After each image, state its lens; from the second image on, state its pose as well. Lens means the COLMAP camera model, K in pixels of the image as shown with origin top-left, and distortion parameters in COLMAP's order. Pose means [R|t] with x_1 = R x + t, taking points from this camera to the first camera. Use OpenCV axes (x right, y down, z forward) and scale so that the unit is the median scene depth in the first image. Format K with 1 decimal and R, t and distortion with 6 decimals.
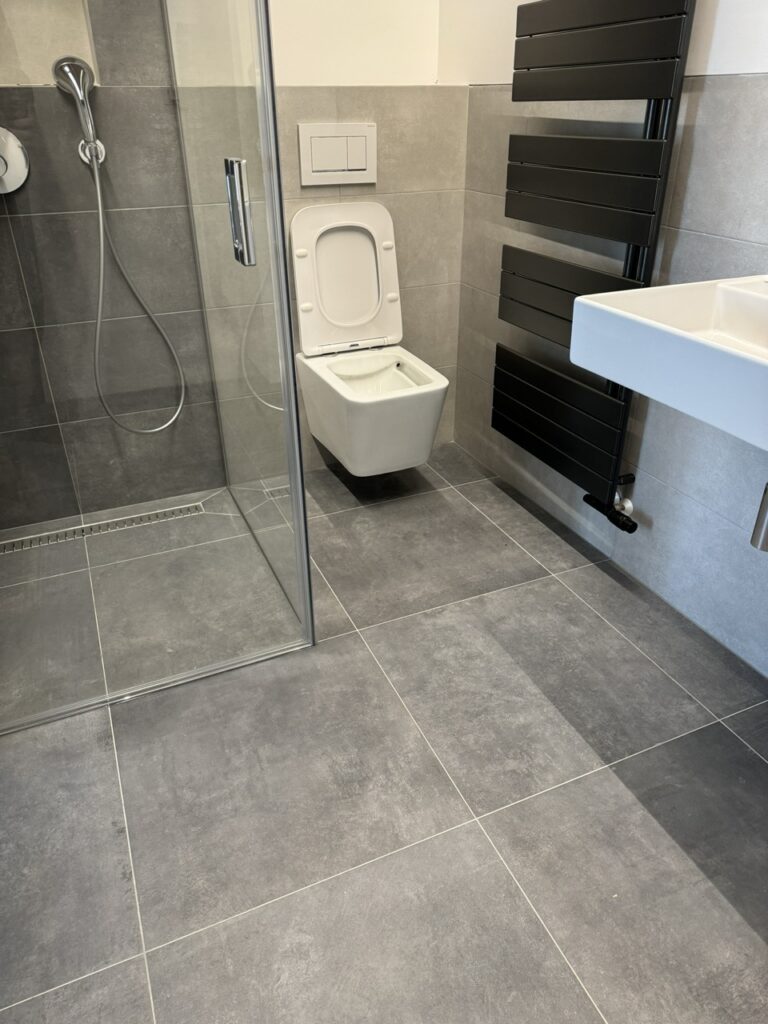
lens RADIAL K [[732.0, 0, 386.5], [0, 732.0, 507.3], [0, 0, 1]] dist [0.042119, -0.045559]
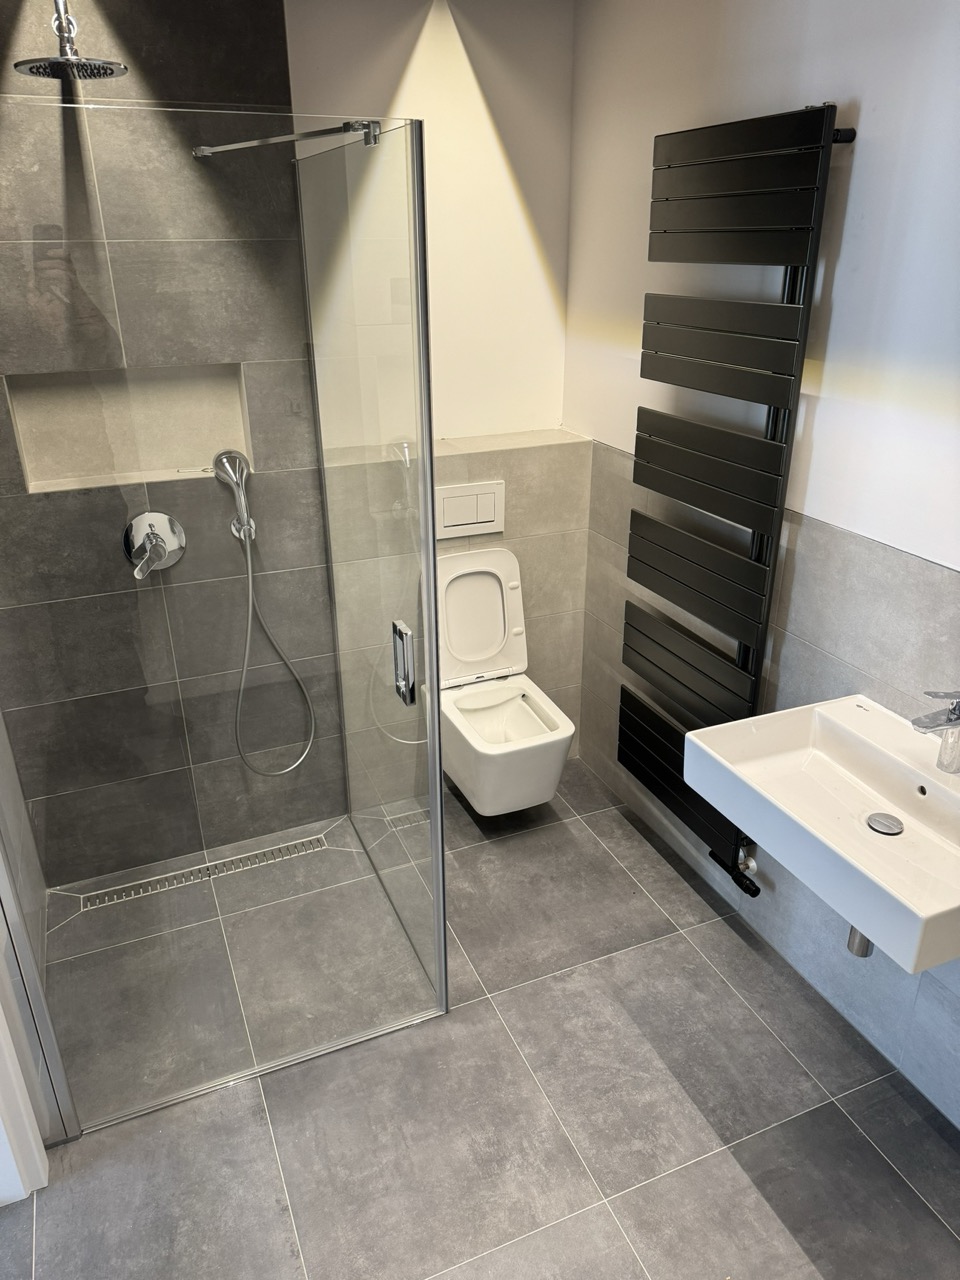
lens RADIAL K [[915.0, 0, 482.6], [0, 915.0, 645.3], [0, 0, 1]] dist [0.042119, -0.045559]
pose [[0.999950, 0.005782, -0.008139, -0.042170], [-0.006460, 0.996291, -0.085810, -0.217314], [0.007613, 0.085858, 0.996278, -0.341746]]
